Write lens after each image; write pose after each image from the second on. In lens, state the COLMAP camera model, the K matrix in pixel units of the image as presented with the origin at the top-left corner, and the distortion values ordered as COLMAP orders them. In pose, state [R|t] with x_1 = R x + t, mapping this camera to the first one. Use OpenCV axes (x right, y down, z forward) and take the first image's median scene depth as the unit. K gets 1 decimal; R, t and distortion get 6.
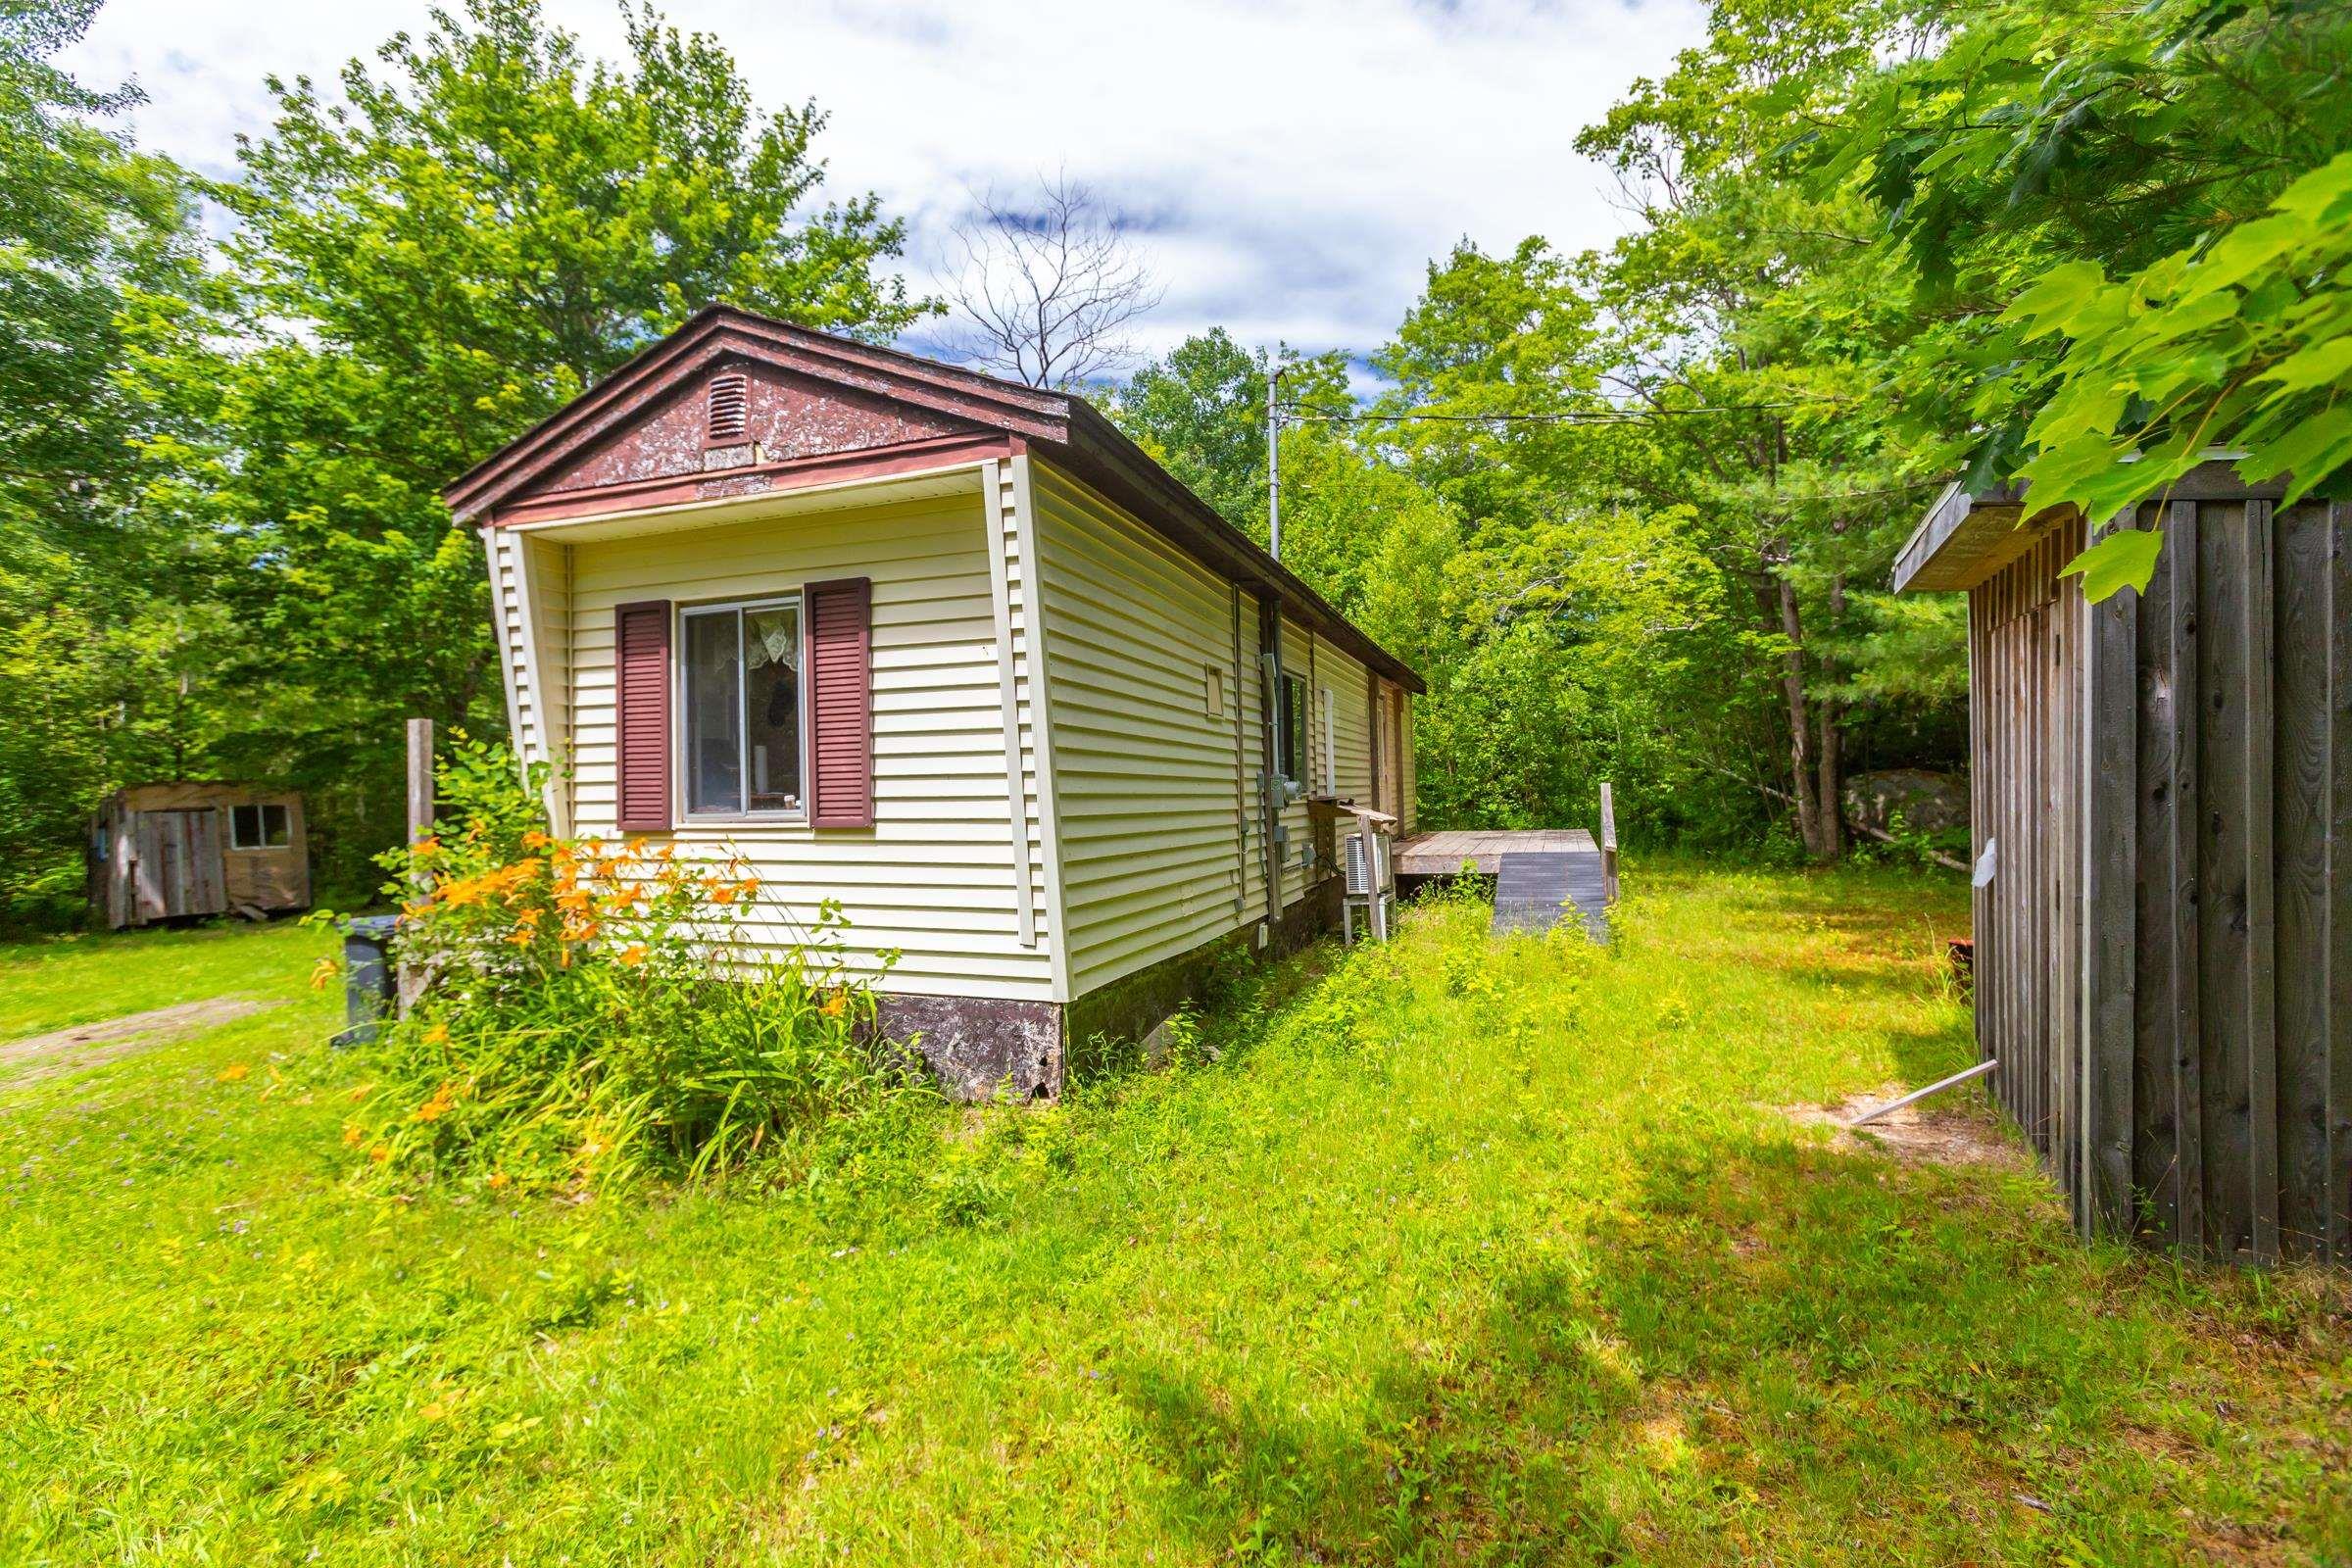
lens RADIAL K [[1075.3, 0, 1176.0], [0, 1075.3, 784.0], [0, 0, 1]] dist [-0.012495, 0.020609]
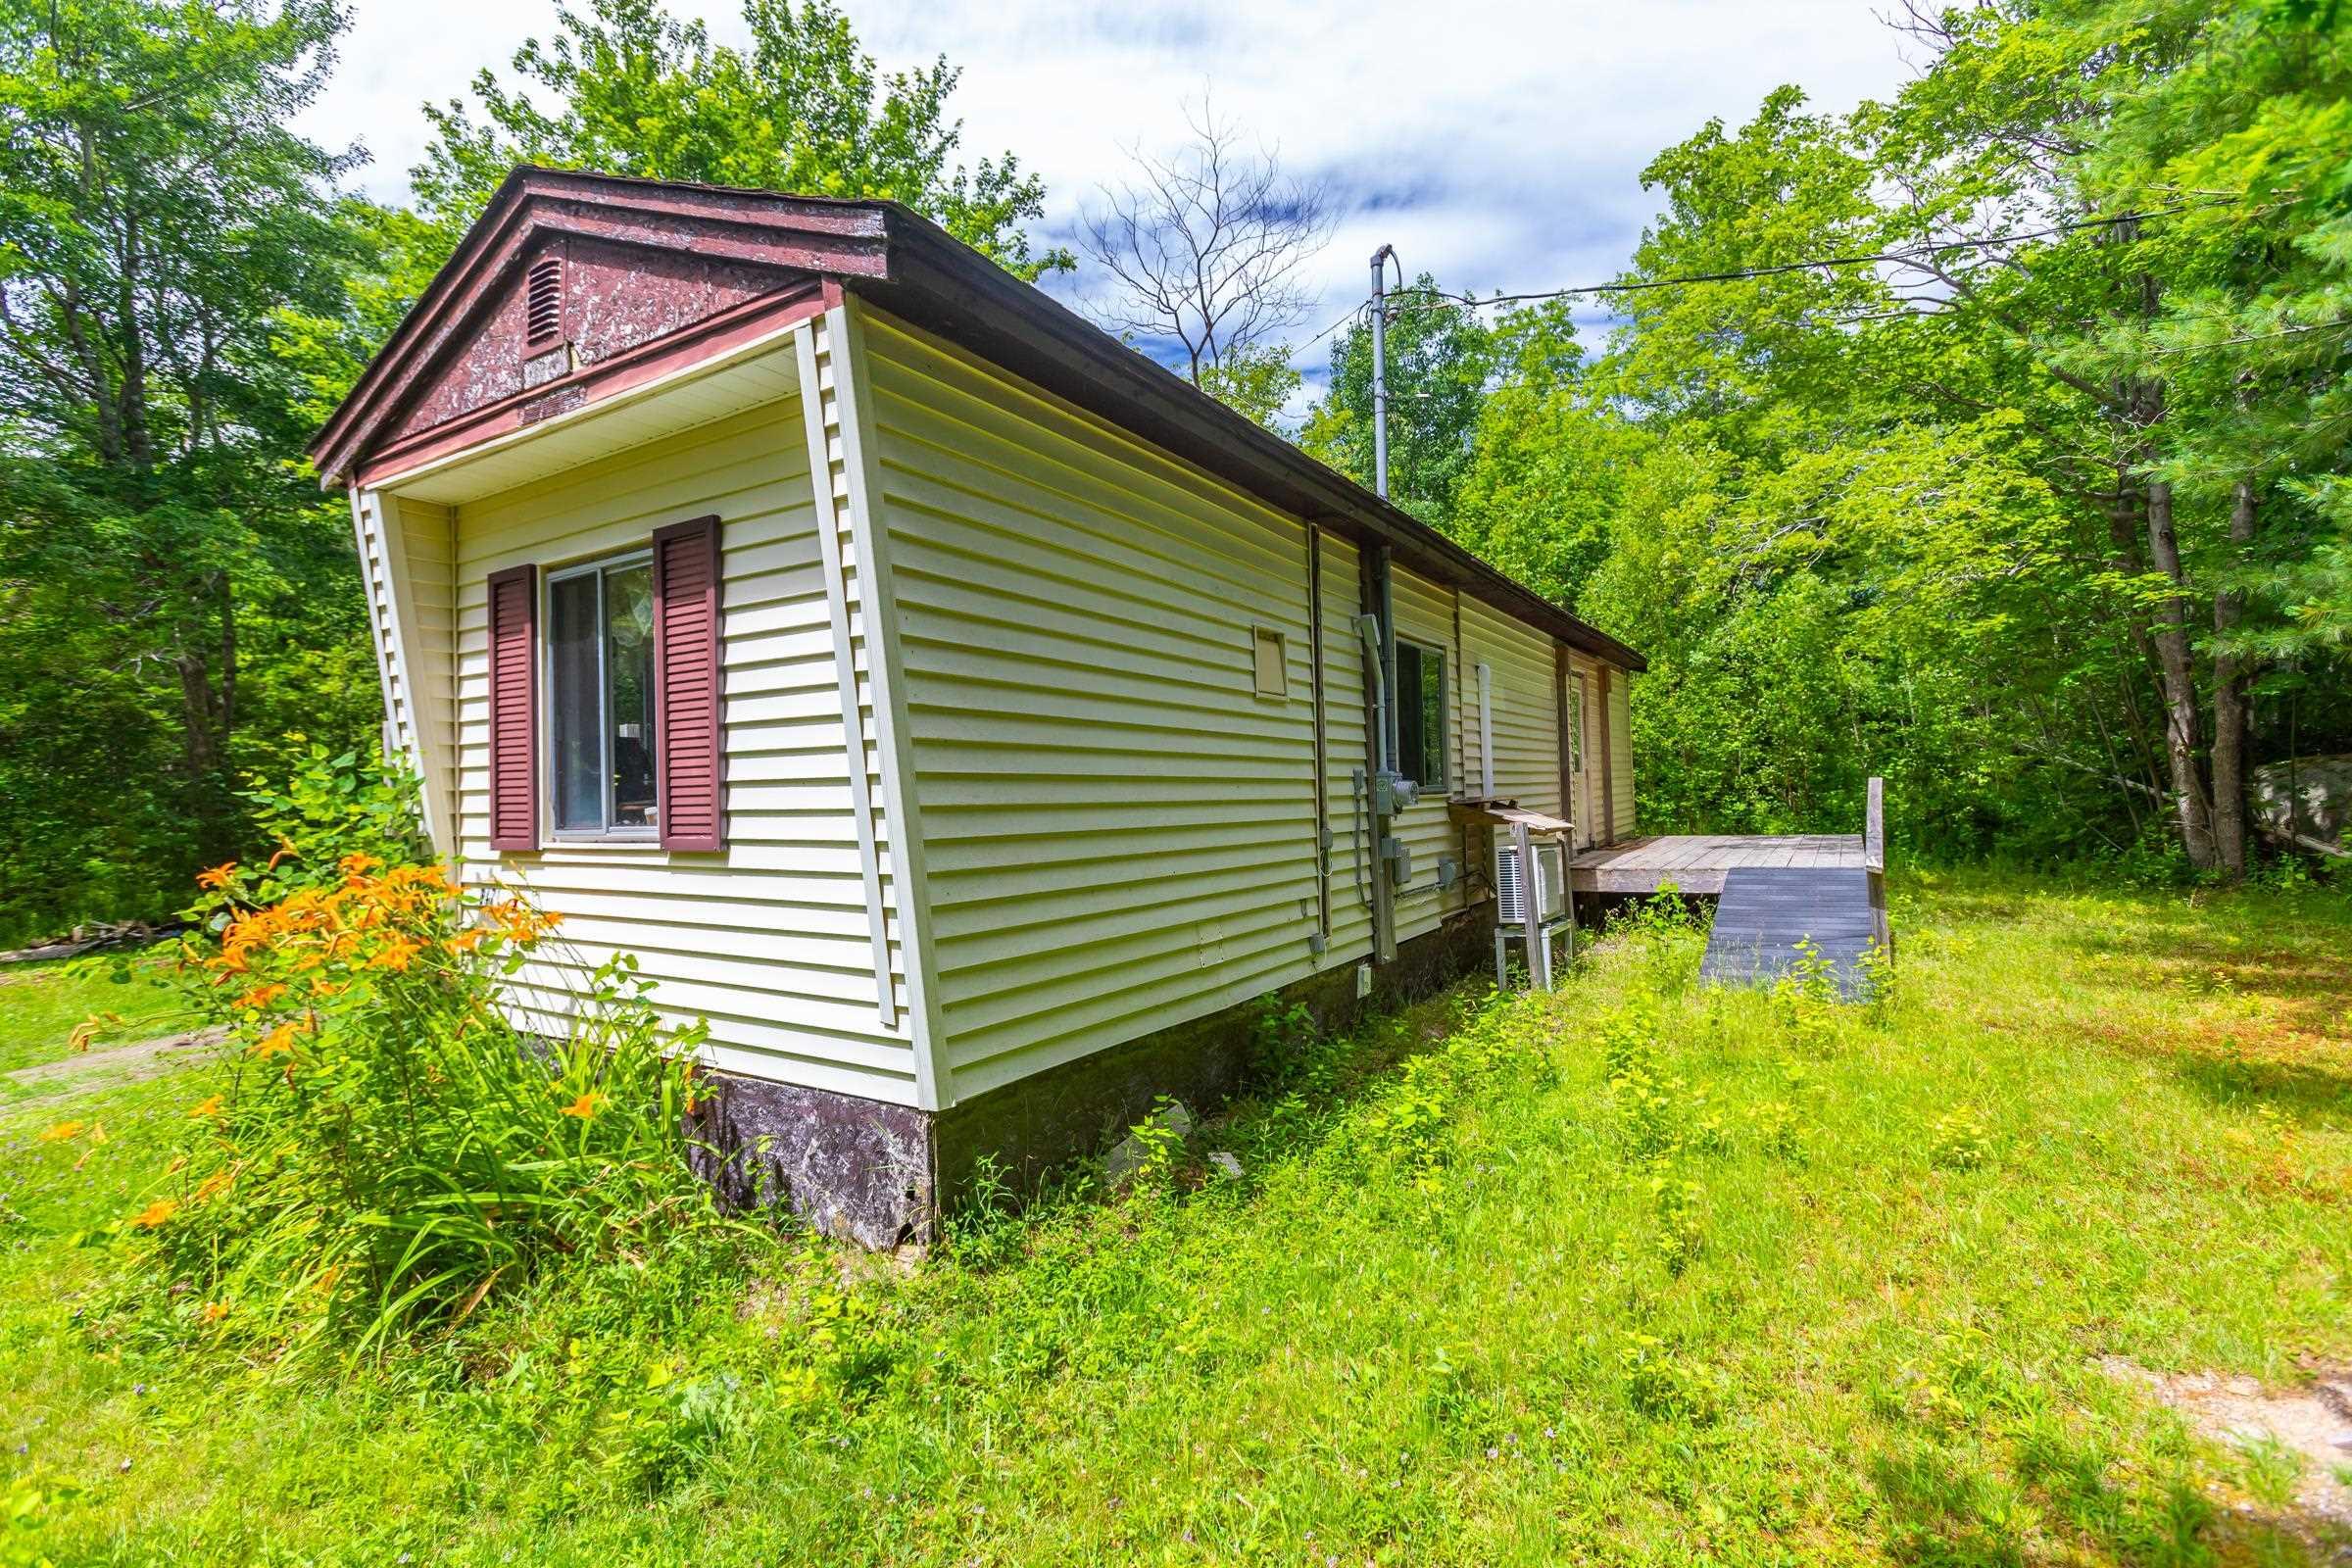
lens RADIAL K [[1077.5, 0, 1176.0], [0, 1077.5, 784.0], [0, 0, 1]] dist [-0.001766, 0.006289]
pose [[0.976099, -0.006965, -0.217215, 0.125984], [0.007961, 0.999961, 0.003711, -0.004289], [0.217181, -0.005351, 0.976117, 0.231026]]
